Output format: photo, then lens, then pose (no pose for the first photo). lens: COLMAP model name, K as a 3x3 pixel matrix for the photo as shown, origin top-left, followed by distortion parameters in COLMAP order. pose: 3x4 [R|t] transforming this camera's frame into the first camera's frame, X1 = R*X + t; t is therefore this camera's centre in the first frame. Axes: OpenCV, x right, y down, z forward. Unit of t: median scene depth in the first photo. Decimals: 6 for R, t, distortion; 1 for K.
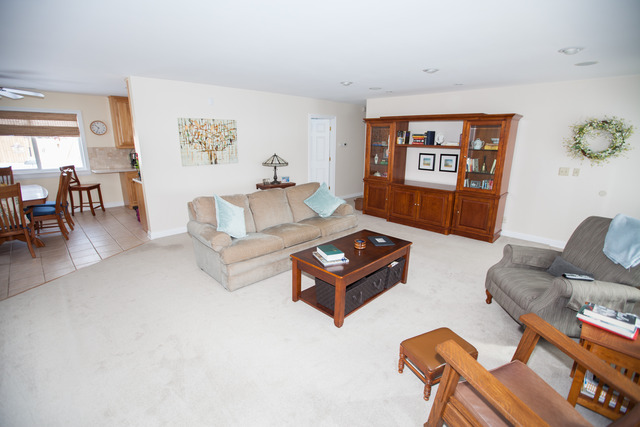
lens RADIAL K [[295.8, 0, 319.8], [0, 295.8, 208.9], [0, 0, 1]] dist [0.016560, 0.000316]
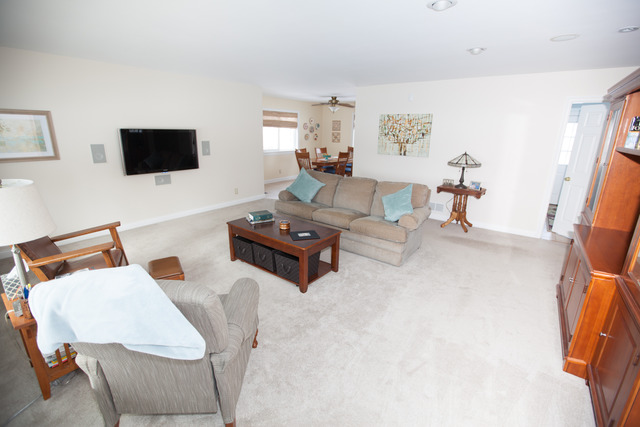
lens RADIAL K [[295.8, 0, 322.0], [0, 295.8, 209.5], [0, 0, 1]] dist [0.016560, 0.000316]
pose [[0.166948, 0.264636, -0.949787, 0.690917], [-0.260602, 0.940893, 0.216351, -0.121813], [0.950902, 0.211397, 0.226045, 0.508859]]
